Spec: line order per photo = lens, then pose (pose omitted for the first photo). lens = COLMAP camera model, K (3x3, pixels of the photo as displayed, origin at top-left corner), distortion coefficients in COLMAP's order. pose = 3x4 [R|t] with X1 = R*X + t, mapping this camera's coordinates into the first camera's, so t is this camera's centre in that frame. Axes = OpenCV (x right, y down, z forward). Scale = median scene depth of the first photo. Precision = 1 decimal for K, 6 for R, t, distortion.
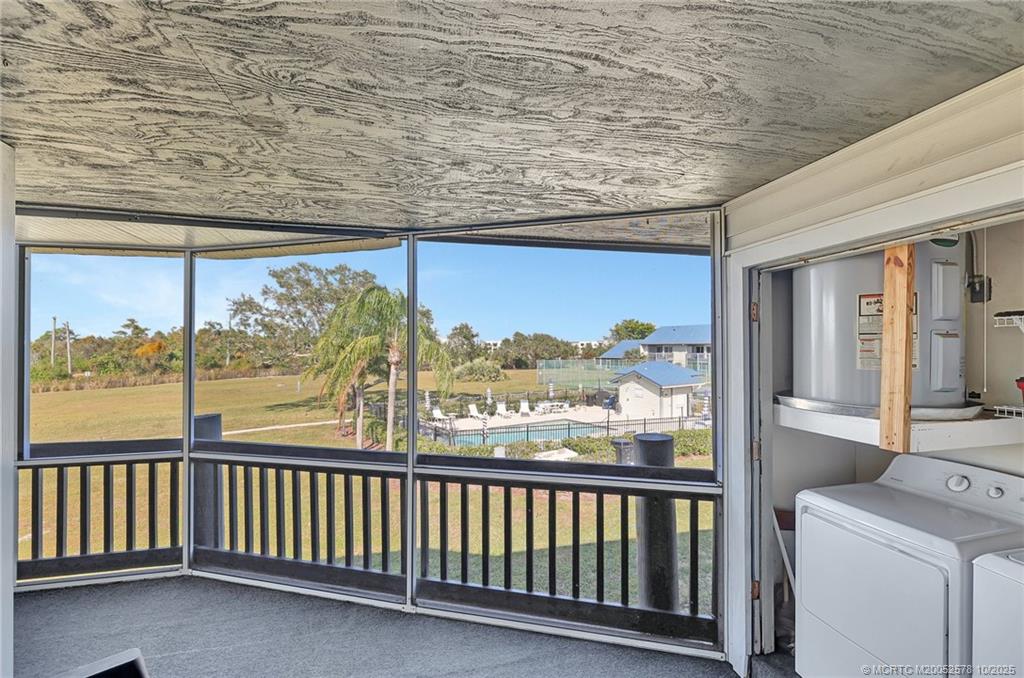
lens RADIAL K [[435.0, 0, 529.0], [0, 435.0, 350.6], [0, 0, 1]] dist [-0.001477, -0.000160]
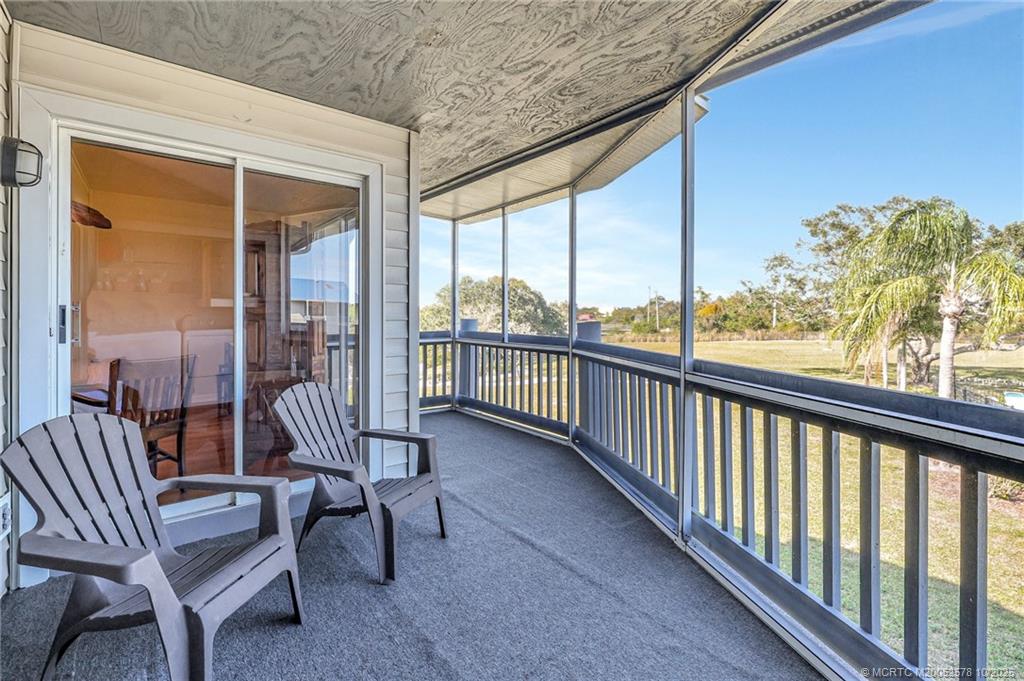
lens RADIAL K [[459.2, 0, 507.9], [0, 459.2, 314.8], [0, 0, 1]] dist [-0.000498, -0.000080]
pose [[0.410328, 0.000667, -0.911938, 0.301274], [0.000218, 1.000000, 0.000830, 0.123857], [0.911938, -0.000539, 0.410328, 0.268180]]
